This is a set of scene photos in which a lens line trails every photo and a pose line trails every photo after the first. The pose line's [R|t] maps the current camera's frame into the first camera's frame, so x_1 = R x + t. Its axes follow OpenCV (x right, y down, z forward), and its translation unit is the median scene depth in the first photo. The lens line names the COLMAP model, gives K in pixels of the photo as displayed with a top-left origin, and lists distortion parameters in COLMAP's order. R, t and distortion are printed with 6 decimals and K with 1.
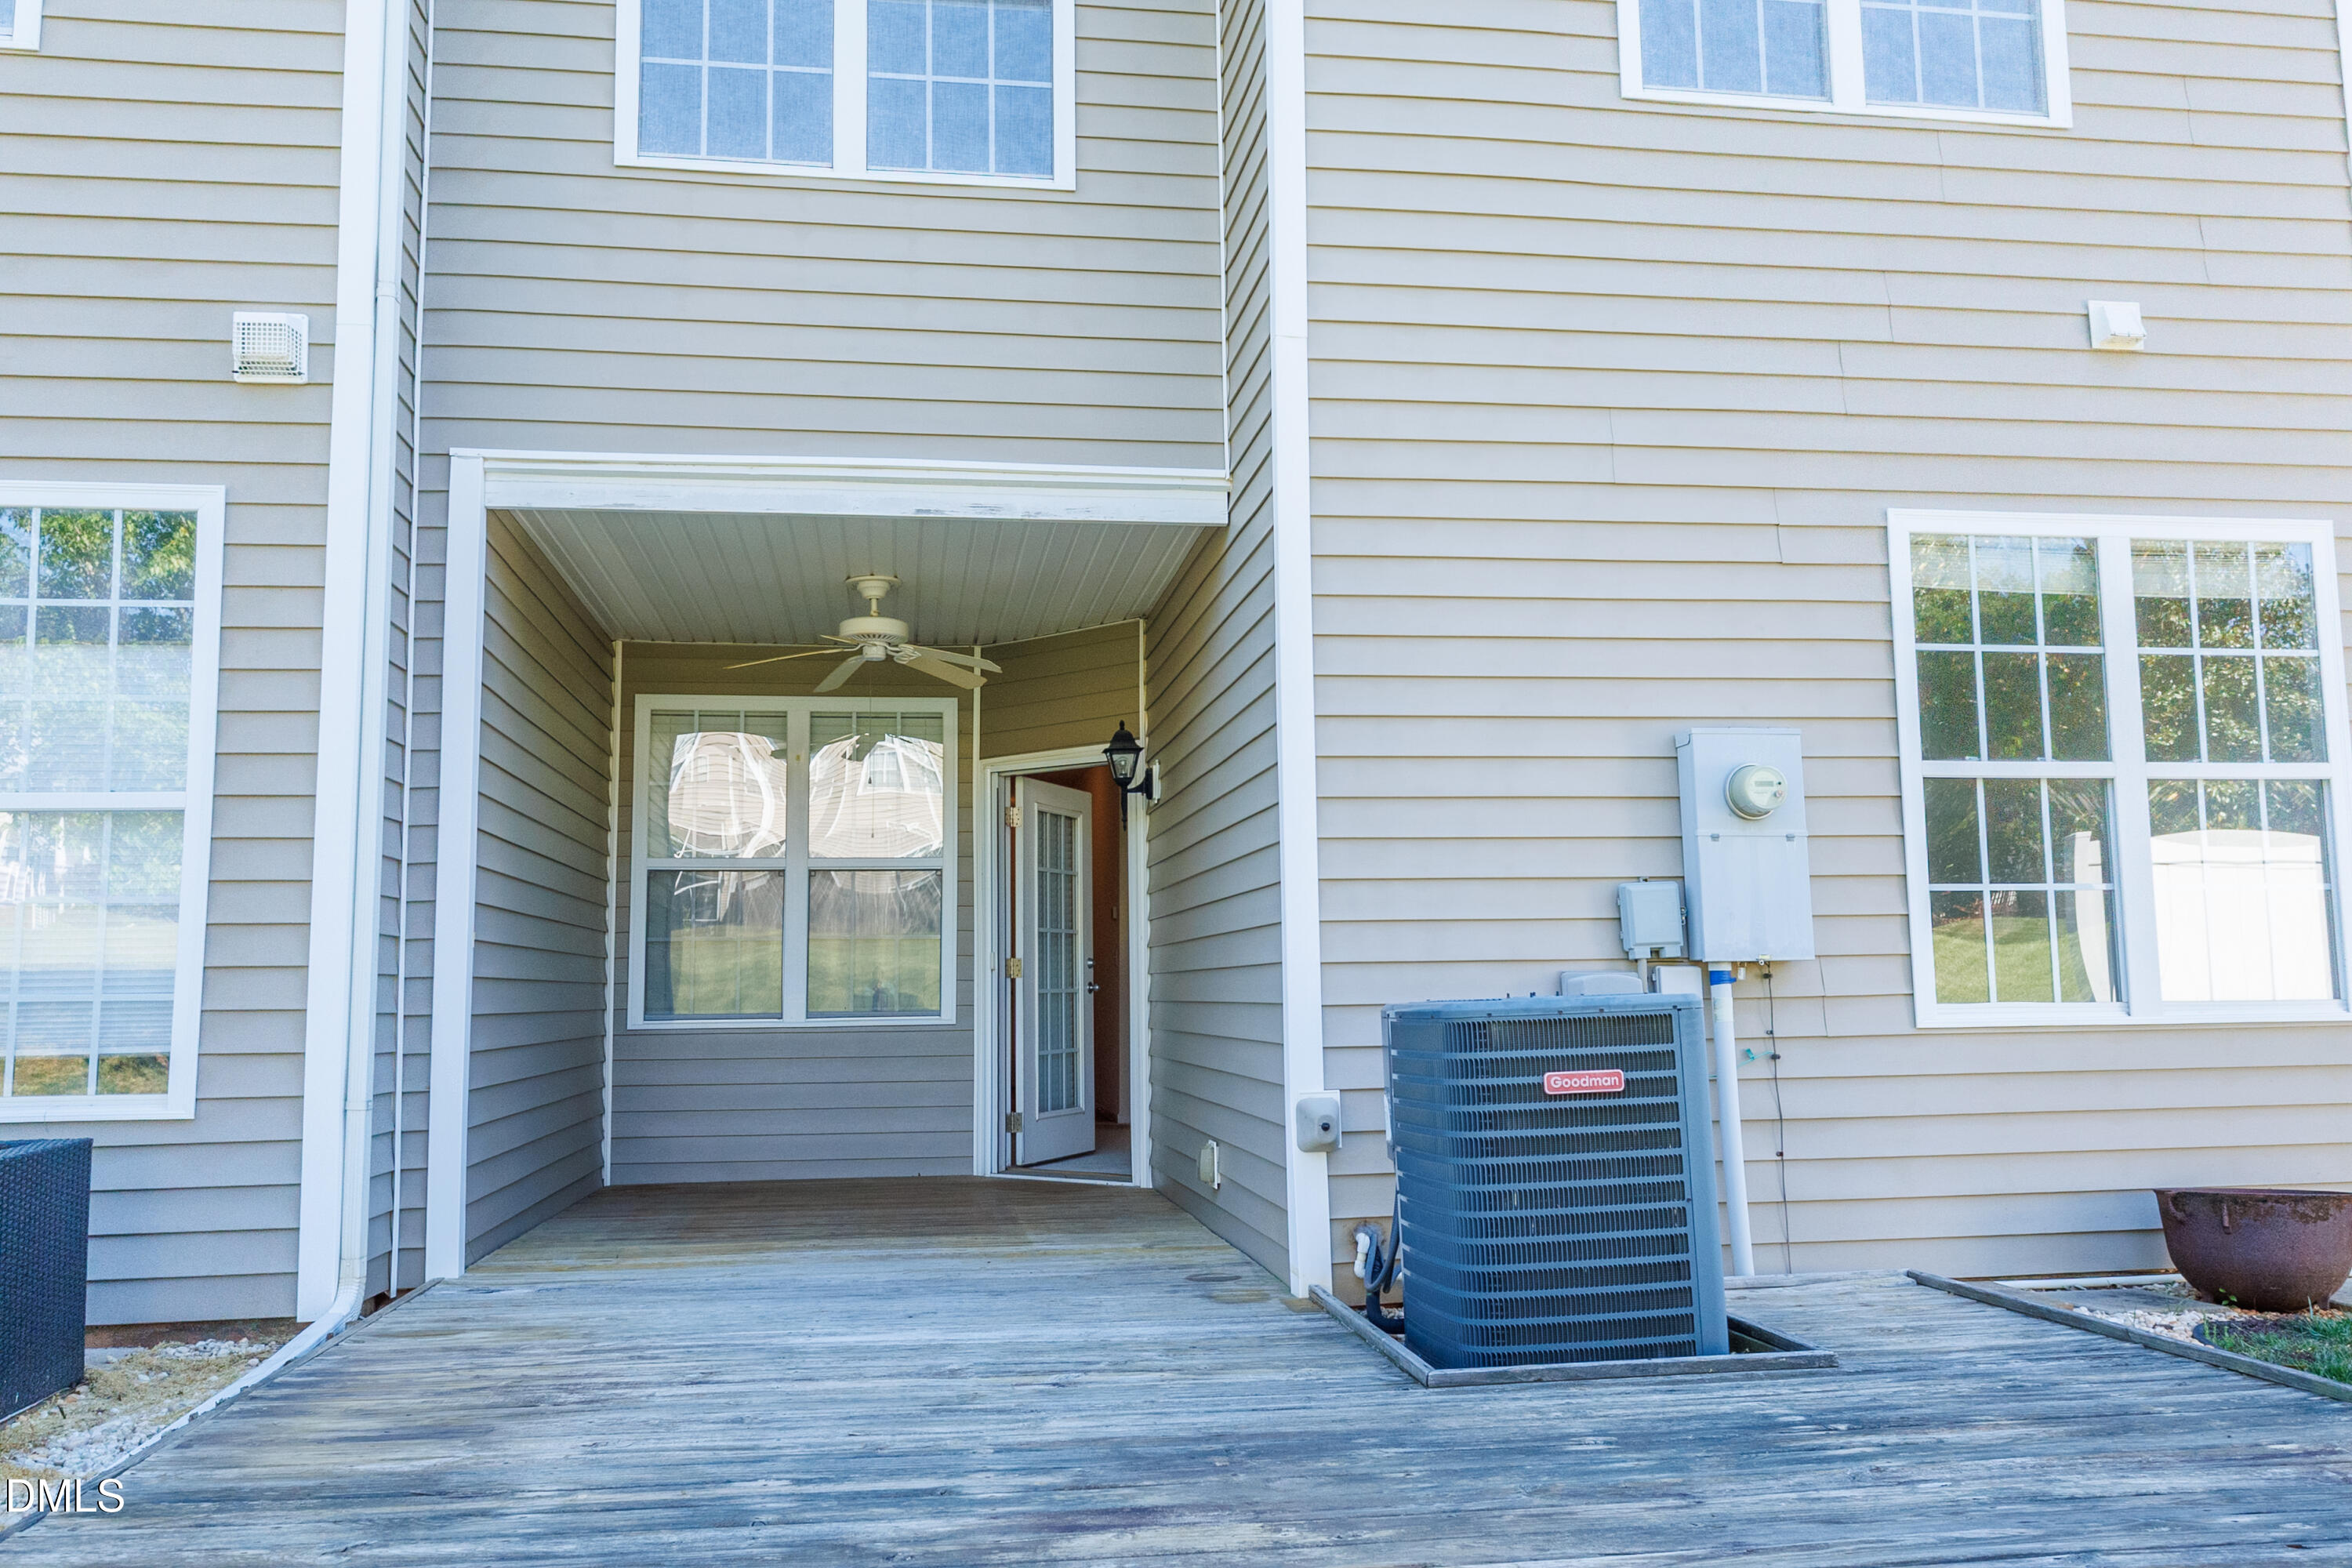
lens RADIAL K [[1864.9, 0, 1178.5], [0, 1864.9, 767.7], [0, 0, 1]] dist [0.000518, 0.000785]
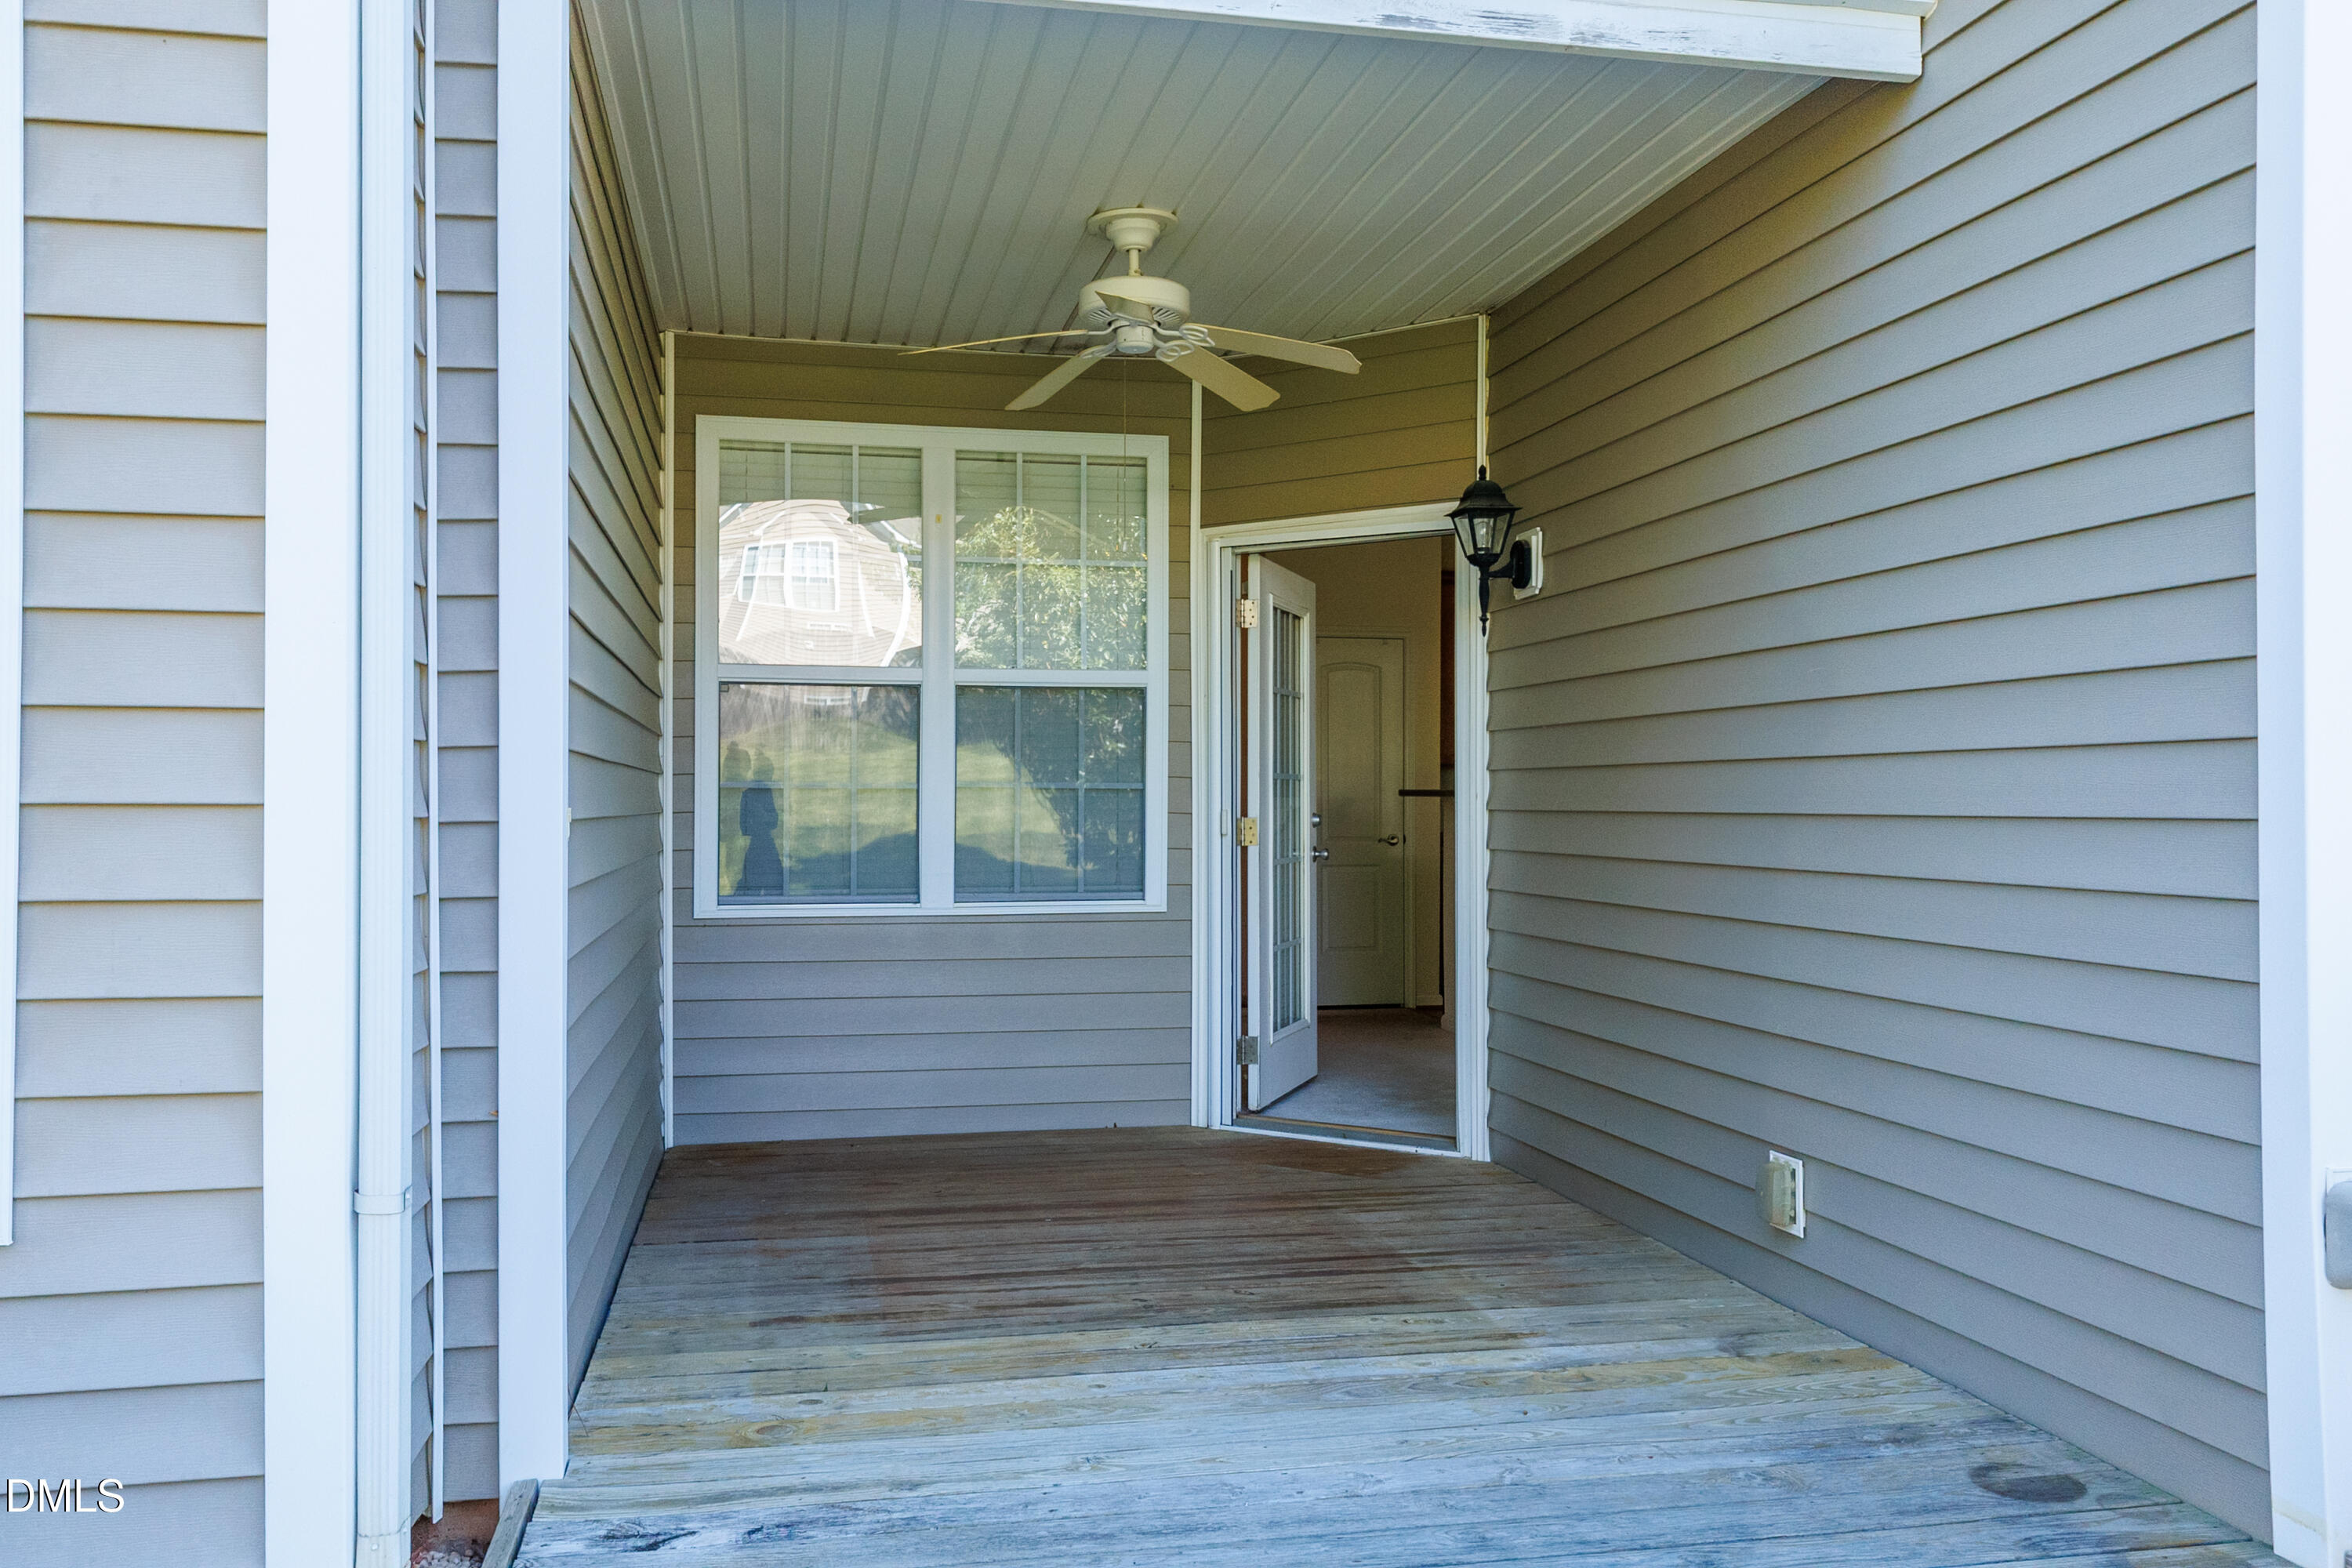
lens RADIAL K [[1864.9, 0, 1174.6], [0, 1864.9, 803.6], [0, 0, 1]] dist [0.000518, 0.000785]
pose [[0.997940, 0.013082, 0.062802, -0.165332], [-0.020474, 0.992738, 0.118543, 0.015672], [-0.060795, -0.119585, 0.990961, 0.327131]]
